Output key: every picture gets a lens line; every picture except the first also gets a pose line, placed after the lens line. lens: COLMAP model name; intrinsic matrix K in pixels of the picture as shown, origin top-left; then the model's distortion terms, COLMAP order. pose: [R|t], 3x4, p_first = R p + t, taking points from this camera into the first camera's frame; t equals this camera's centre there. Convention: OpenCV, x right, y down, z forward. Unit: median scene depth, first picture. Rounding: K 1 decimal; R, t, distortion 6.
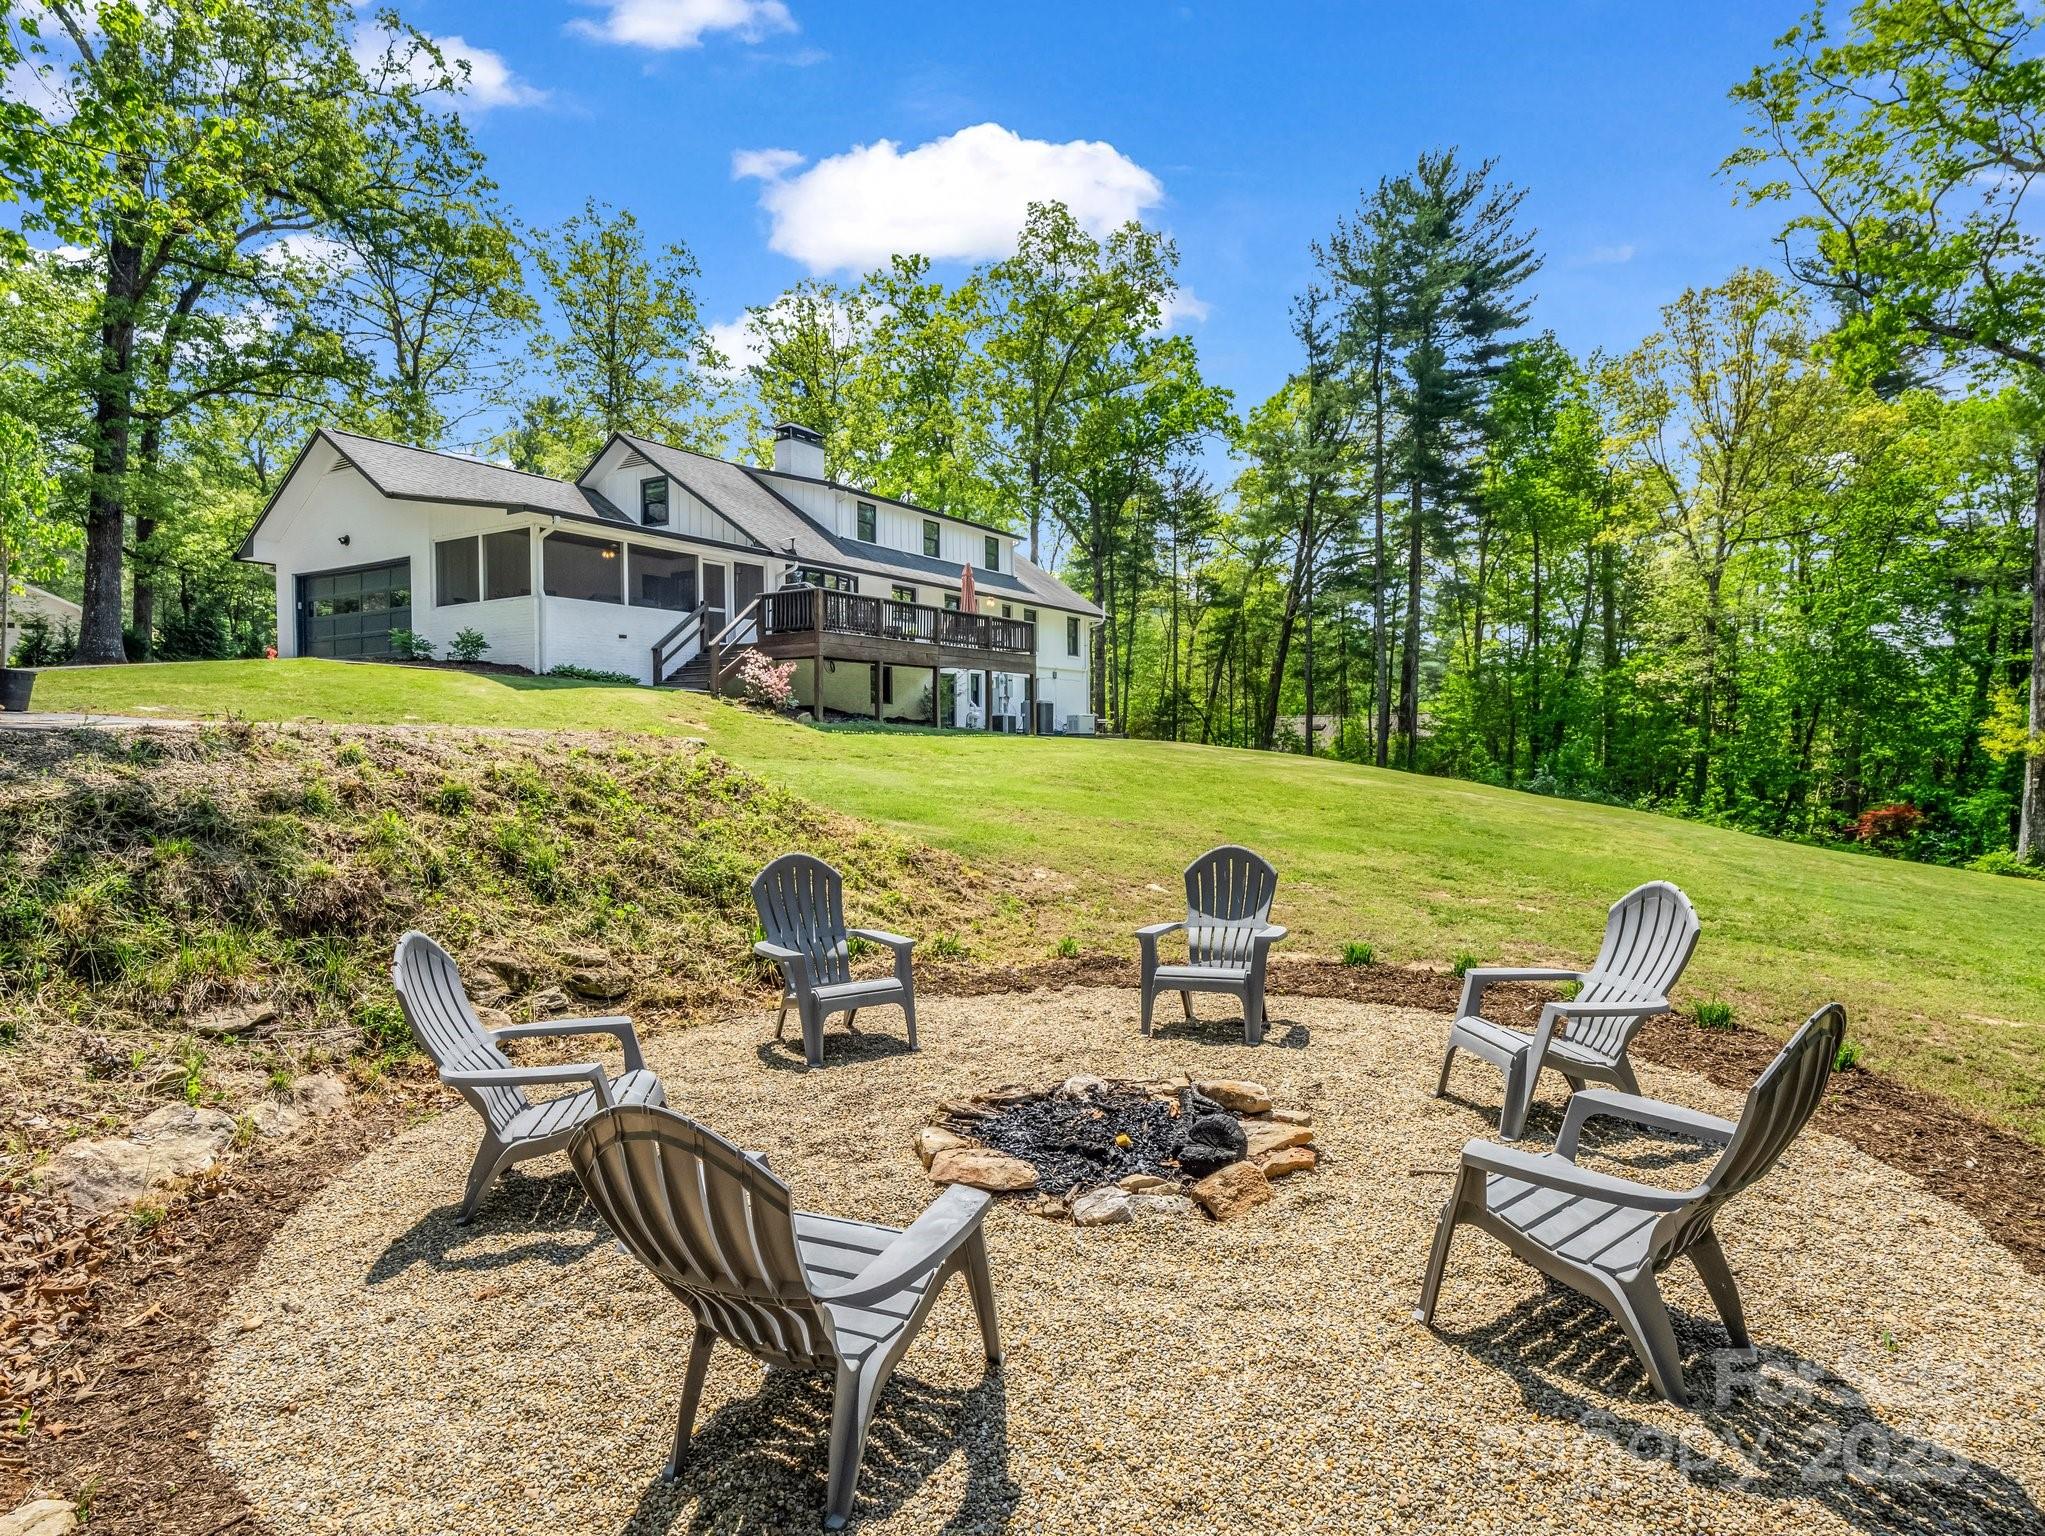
lens RADIAL K [[1178.0, 0, 1027.4], [0, 1178.0, 766.6], [0, 0, 1]] dist [-0.005278, -0.000852]
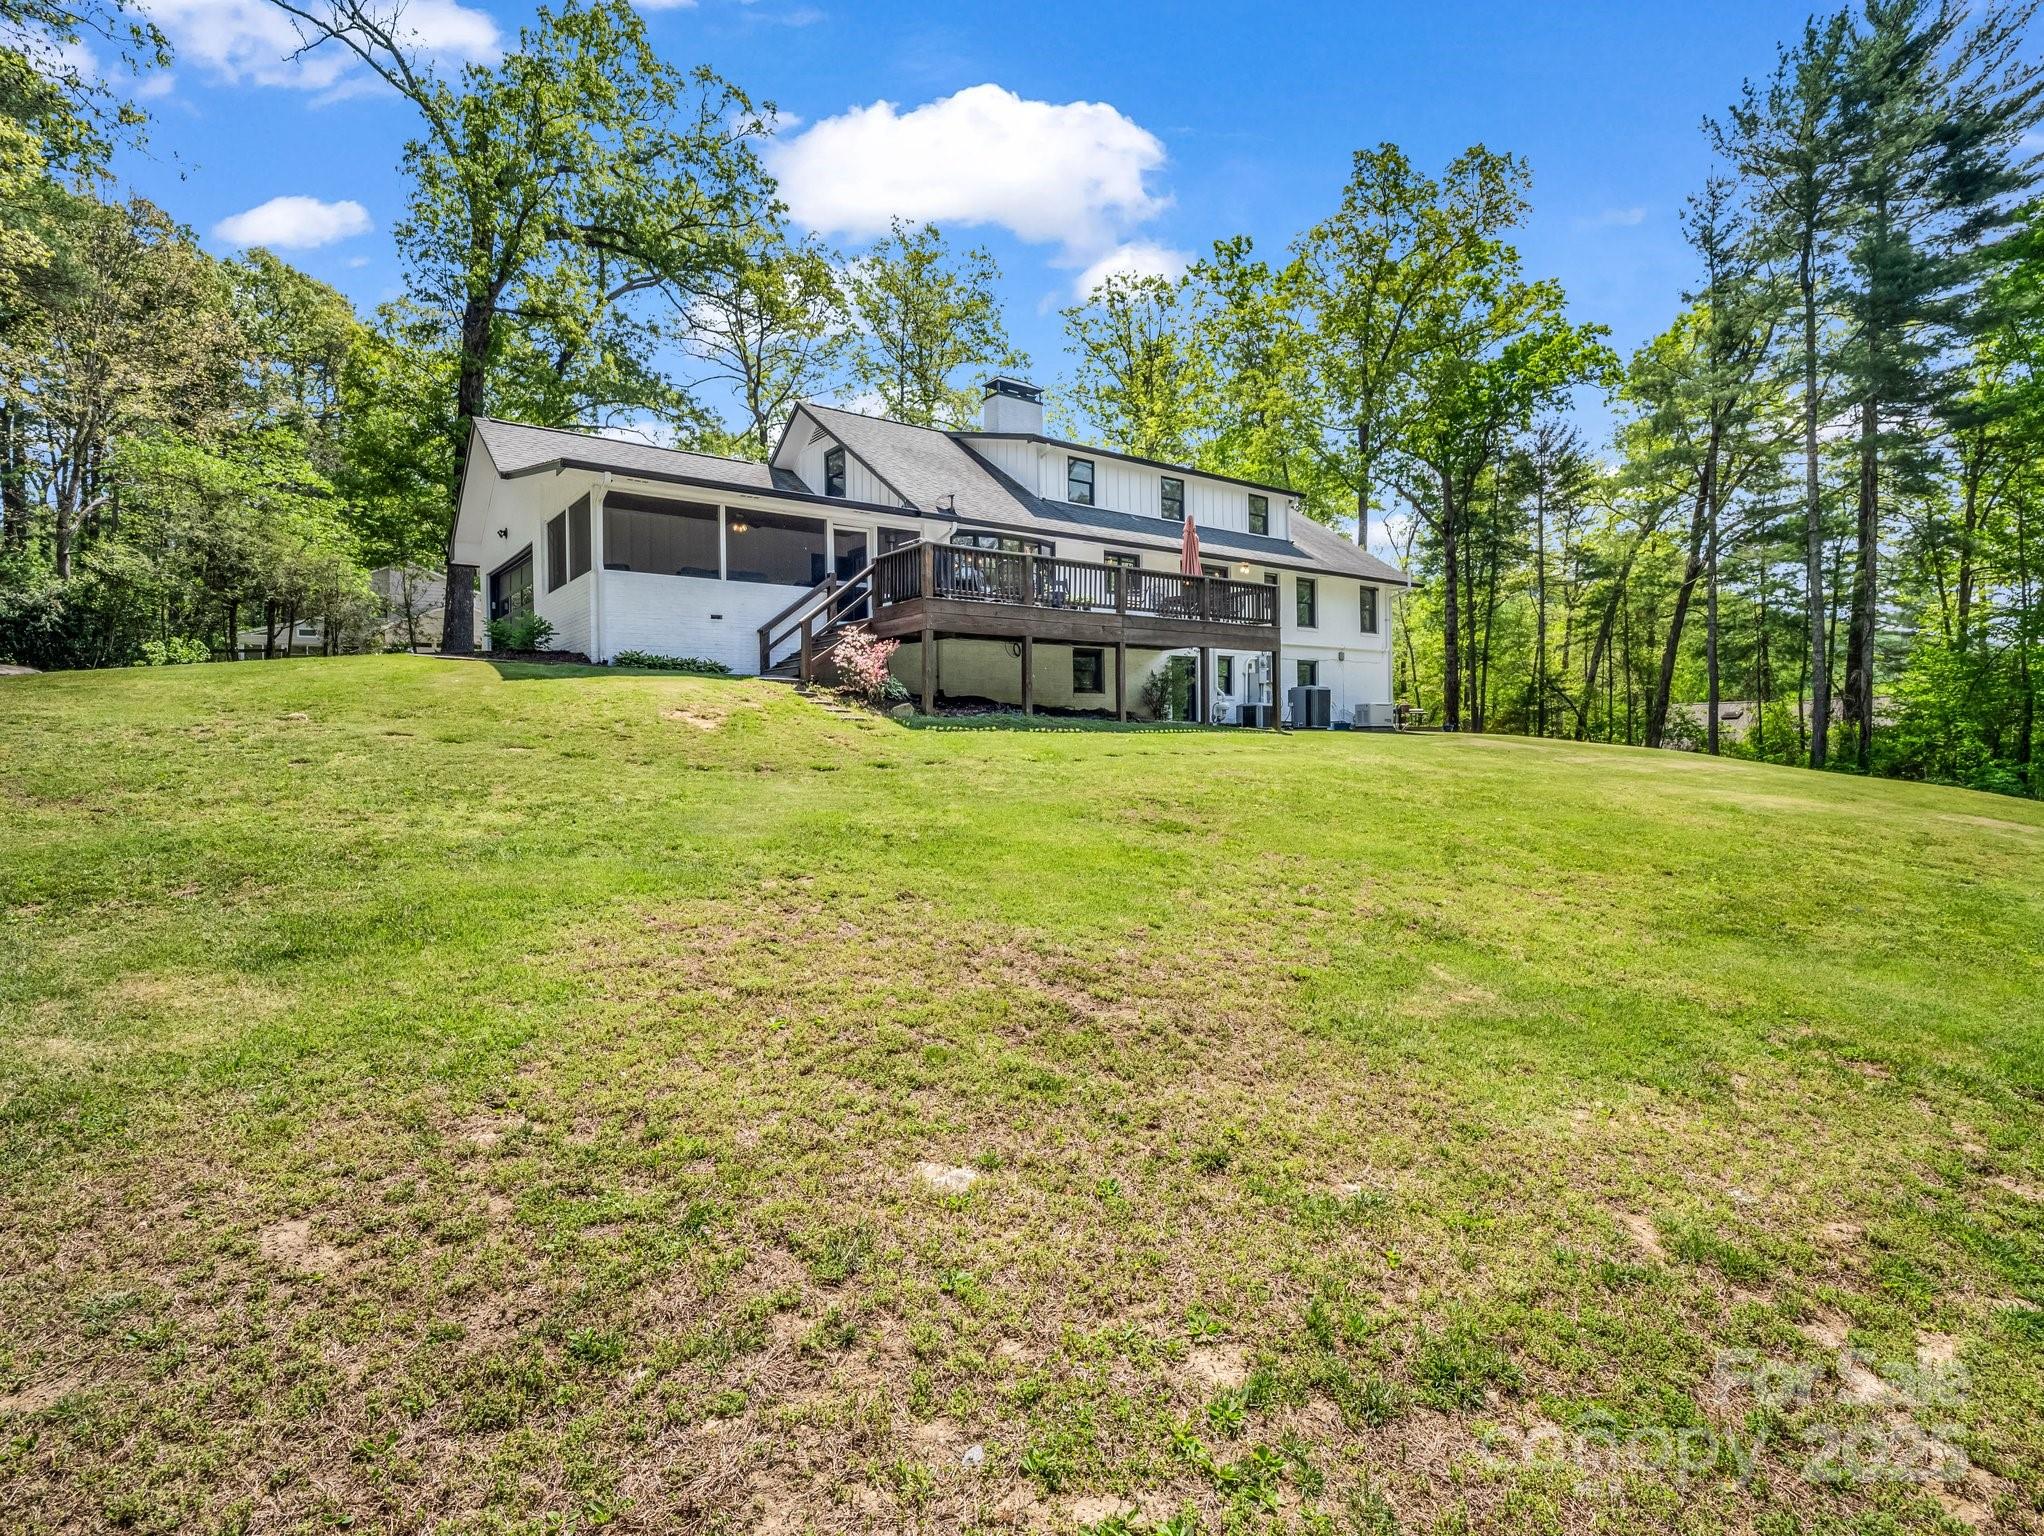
lens RADIAL K [[1030.2, 0, 1016.1], [0, 1030.2, 753.8], [0, 0, 1]] dist [-0.017393, 0.000499]
pose [[0.929750, -0.000445, -0.368190, 0.050924], [-0.000715, 0.999995, -0.003013, -0.004451], [0.368190, 0.003064, 0.929746, 0.161137]]
